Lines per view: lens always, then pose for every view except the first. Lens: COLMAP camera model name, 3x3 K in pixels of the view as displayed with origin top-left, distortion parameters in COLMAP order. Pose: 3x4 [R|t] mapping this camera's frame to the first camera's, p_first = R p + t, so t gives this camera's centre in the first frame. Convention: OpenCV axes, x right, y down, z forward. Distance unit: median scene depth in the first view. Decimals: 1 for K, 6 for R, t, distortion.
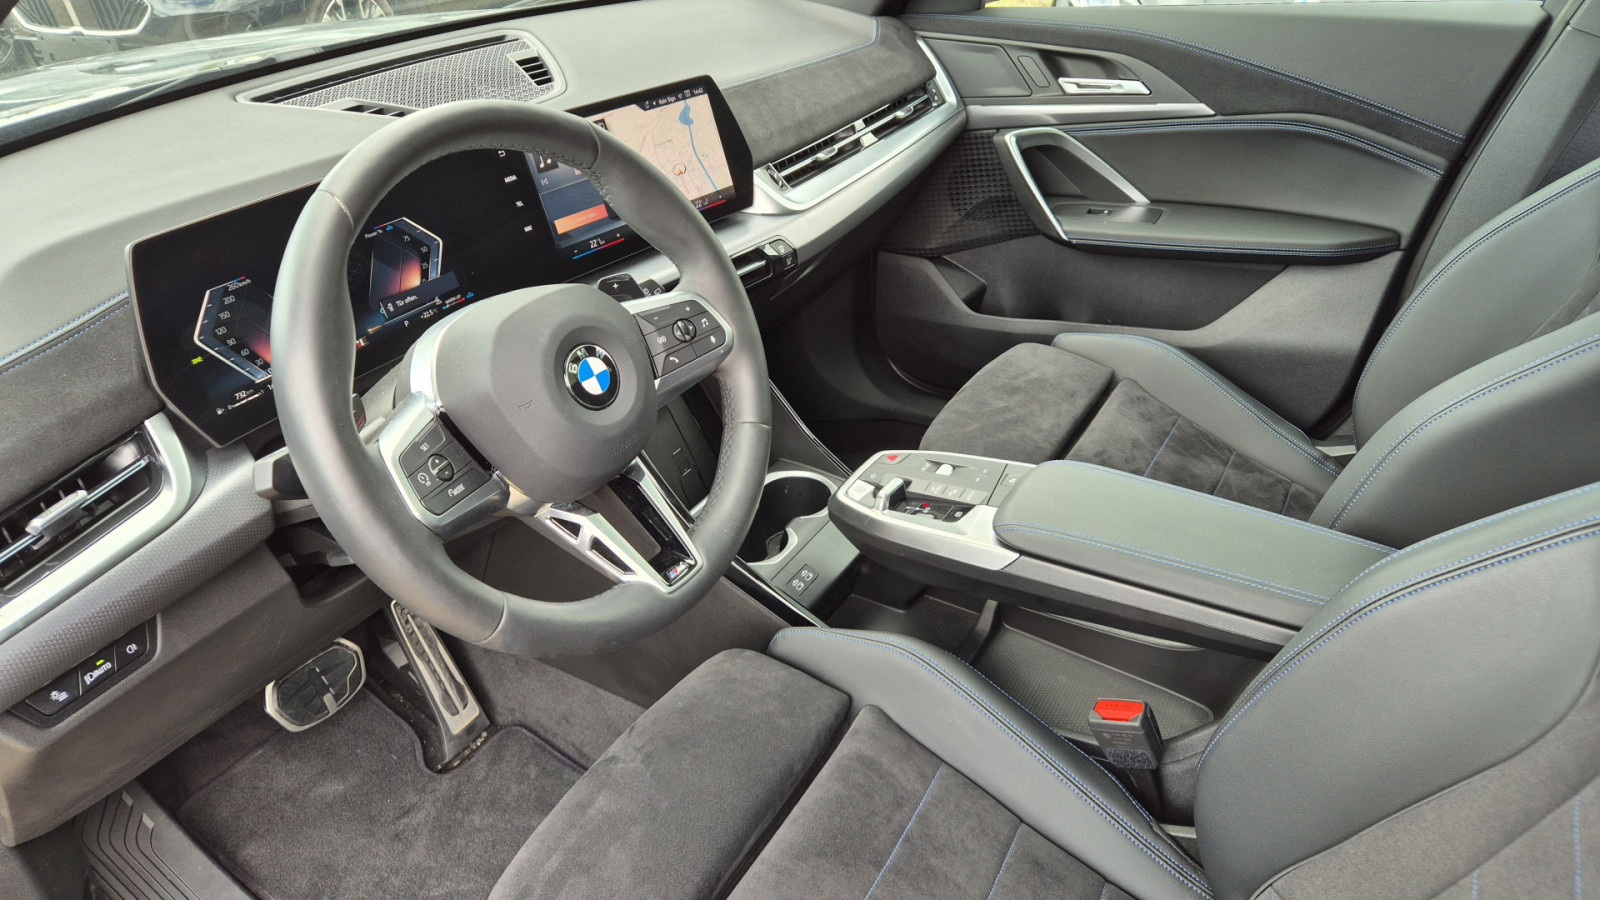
lens RADIAL K [[1090.2, 0, 800.0], [0, 1090.2, 450.0], [0, 0, 1]] dist [0.043095, -0.056260]
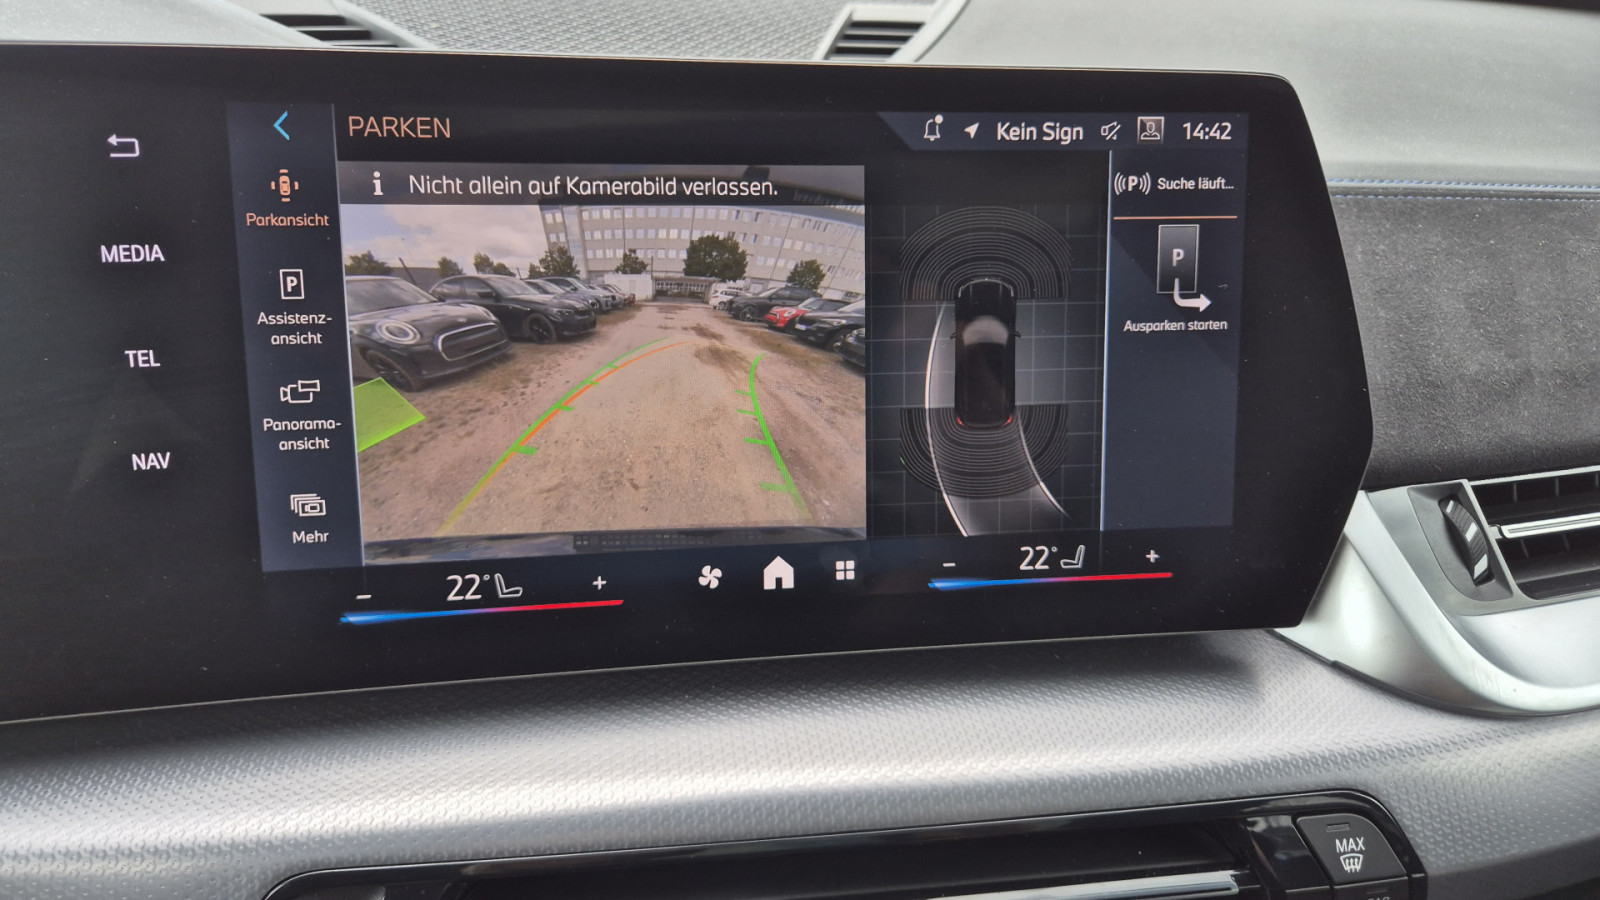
lens RADIAL K [[1090.7, 0, 795.4], [0, 1090.7, 444.2], [0, 0, 1]] dist [0.042642, -0.054320]
pose [[0.750393, 0.321198, -0.577704, 0.000612], [-0.386280, 0.922315, 0.011050, -0.233672], [0.536375, 0.214864, 0.816171, 0.775005]]
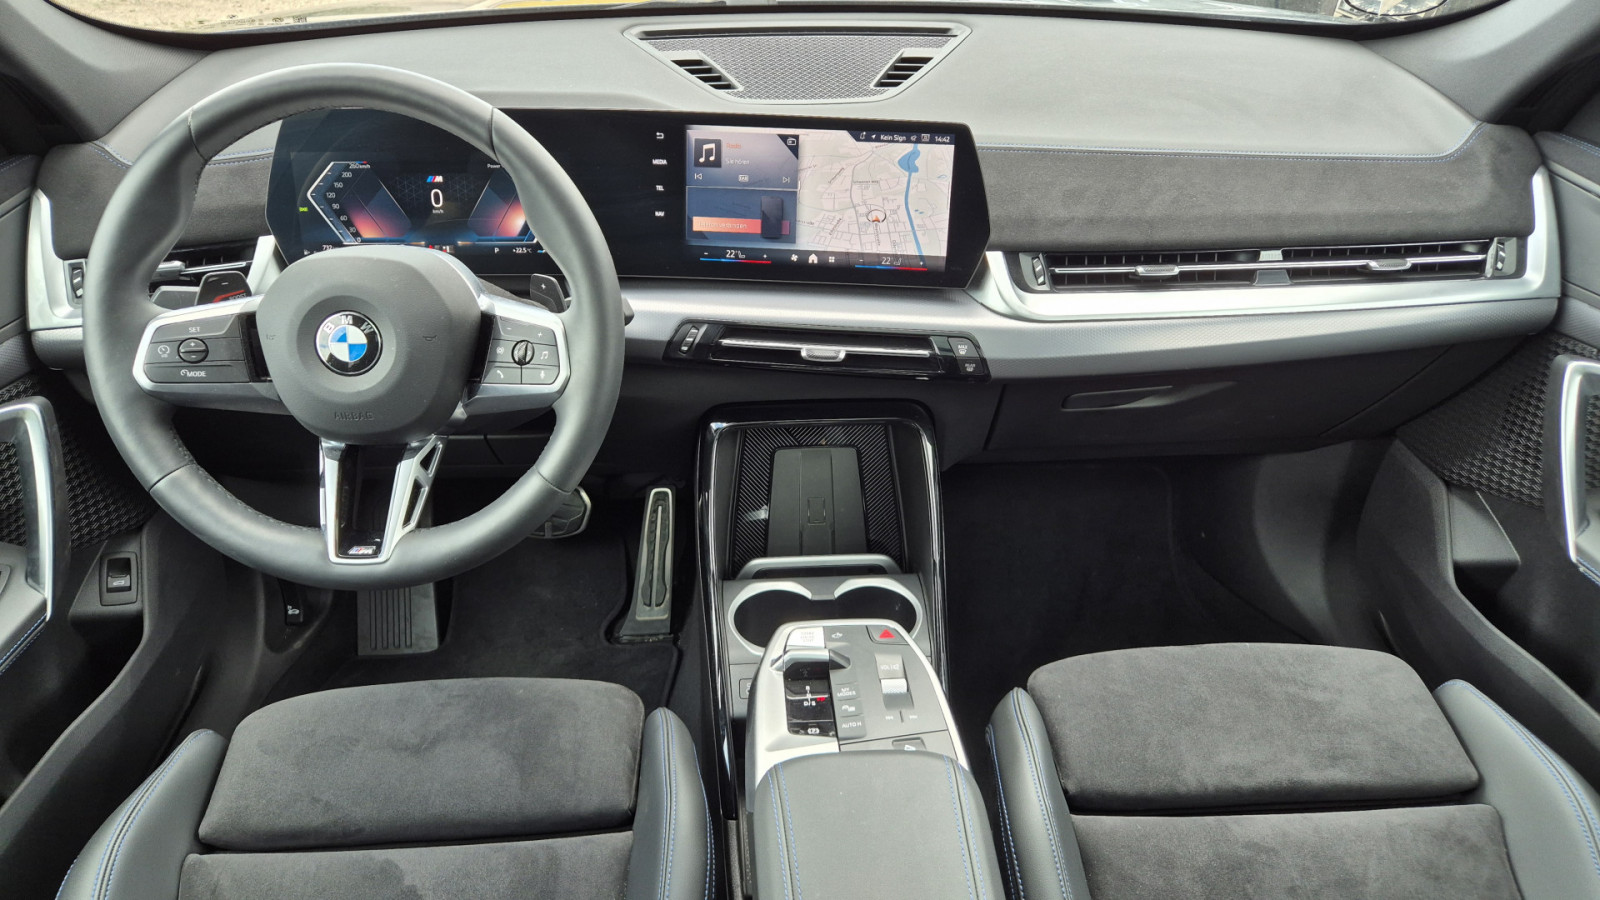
lens RADIAL K [[1090.7, 0, 795.4], [0, 1090.7, 444.2], [0, 0, 1]] dist [0.042642, -0.054320]
pose [[0.558318, 0.479389, -0.677102, 0.528970], [-0.444979, 0.861862, 0.243283, -0.282113], [0.700196, 0.165467, 0.694512, 0.378756]]
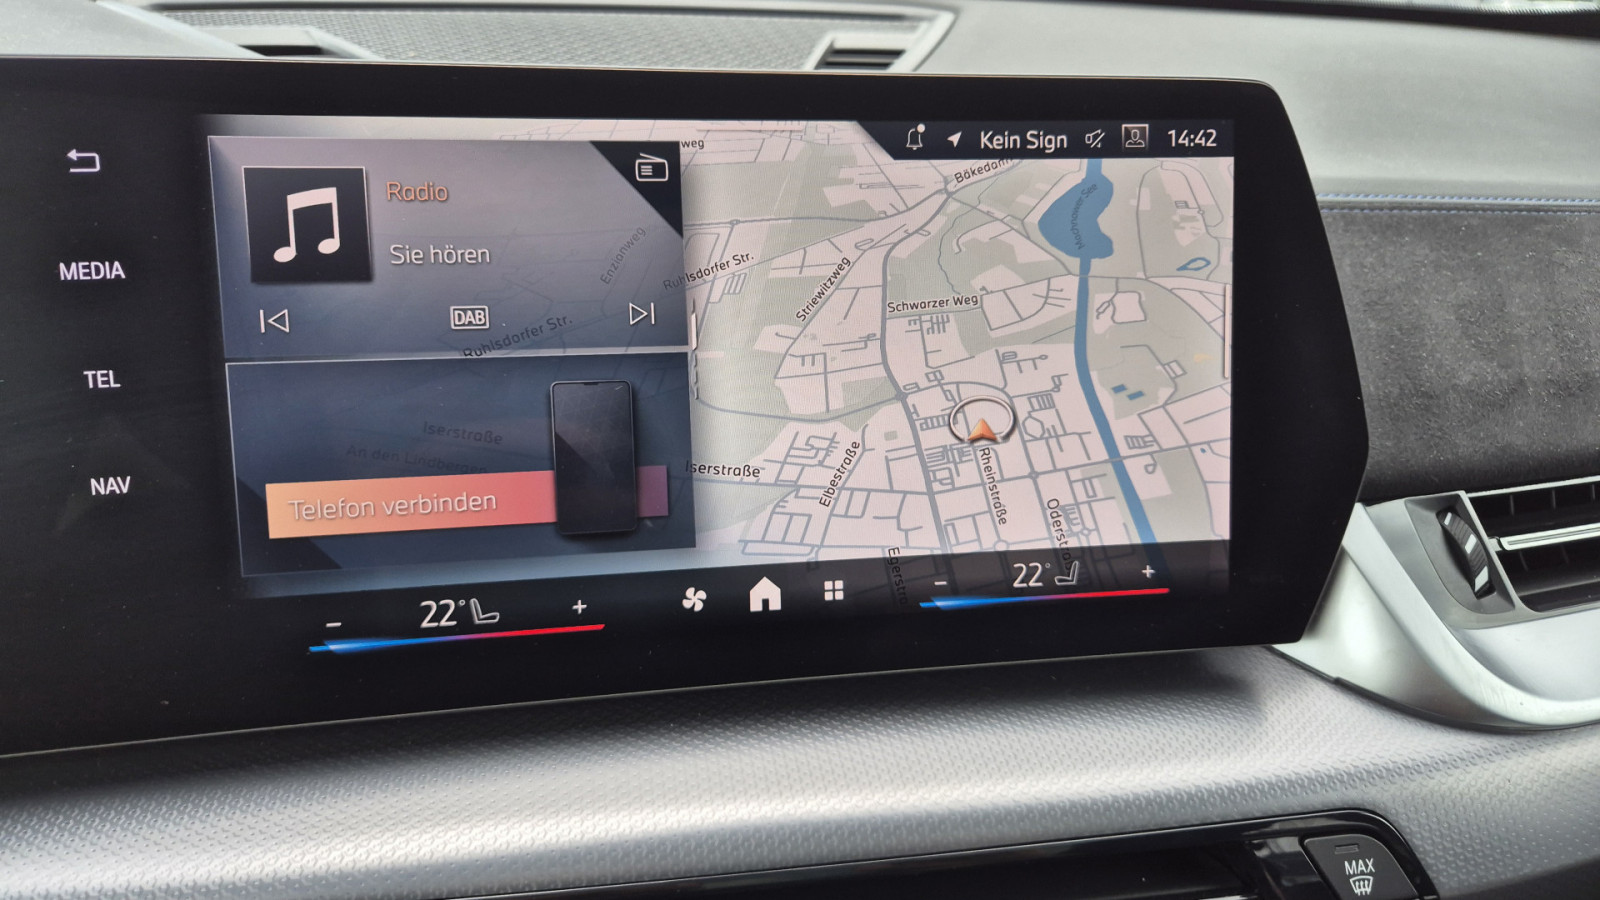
lens RADIAL K [[1090.2, 0, 800.0], [0, 1090.2, 450.0], [0, 0, 1]] dist [0.043095, -0.056260]
pose [[0.762096, 0.289686, -0.579044, -0.000311], [-0.372106, 0.927838, -0.025556, -0.228756], [0.529856, 0.234942, 0.814896, 0.782284]]
